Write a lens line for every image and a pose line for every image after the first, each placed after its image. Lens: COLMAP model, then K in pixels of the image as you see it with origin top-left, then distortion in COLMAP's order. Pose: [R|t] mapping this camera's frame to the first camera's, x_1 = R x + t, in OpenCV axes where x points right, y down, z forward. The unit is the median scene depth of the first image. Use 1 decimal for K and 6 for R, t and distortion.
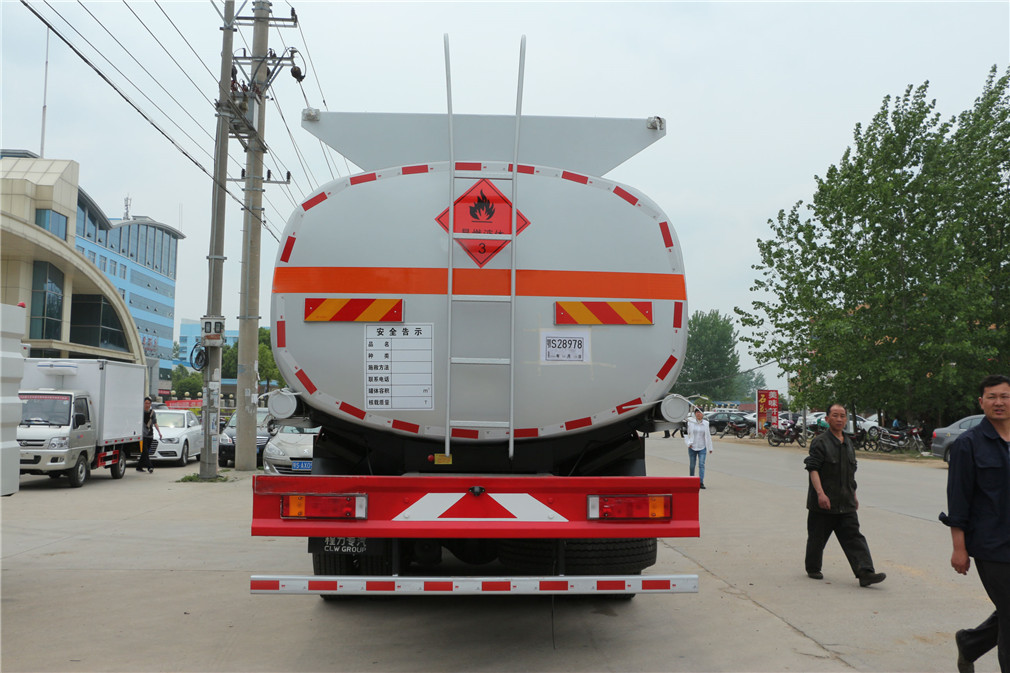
lens RADIAL K [[921.9, 0, 503.7], [0, 921.9, 363.3], [0, 0, 1]] dist [-0.088598, 0.006795]
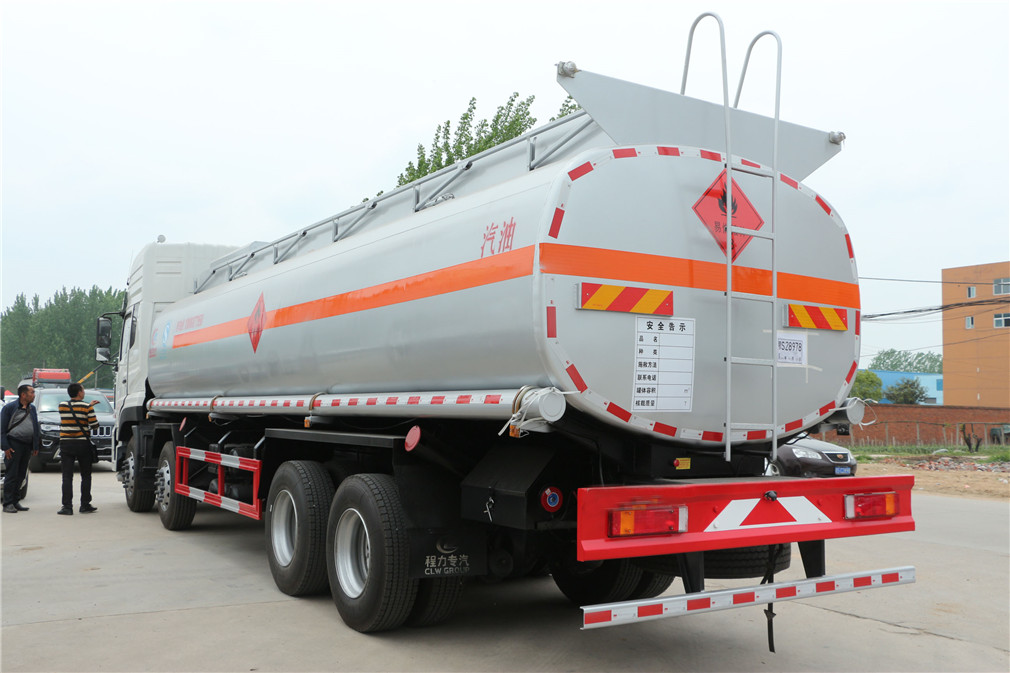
lens RADIAL K [[1026.6, 0, 505.0], [0, 1026.6, 336.5], [0, 0, 1]] dist [-0.067329, 0.008651]
pose [[0.855773, 0.043290, 0.515537, -0.775025], [-0.037300, 0.999062, -0.021974, 0.004301], [-0.516005, -0.000425, 0.856585, 0.205768]]
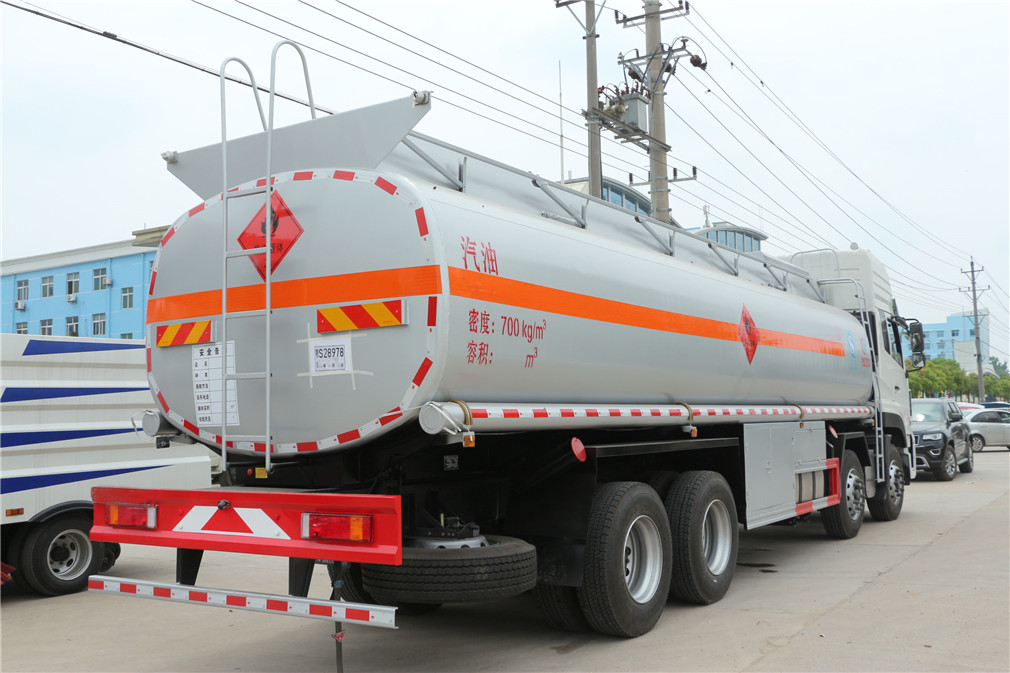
lens RADIAL K [[961.6, 0, 508.2], [0, 961.6, 359.9], [0, 0, 1]] dist [-0.037137, 0.009903]
pose [[0.826759, -0.059063, -0.559447, 0.773402], [0.056345, 0.998166, -0.022112, 0.018544], [0.559728, -0.013240, 0.828571, 0.280907]]
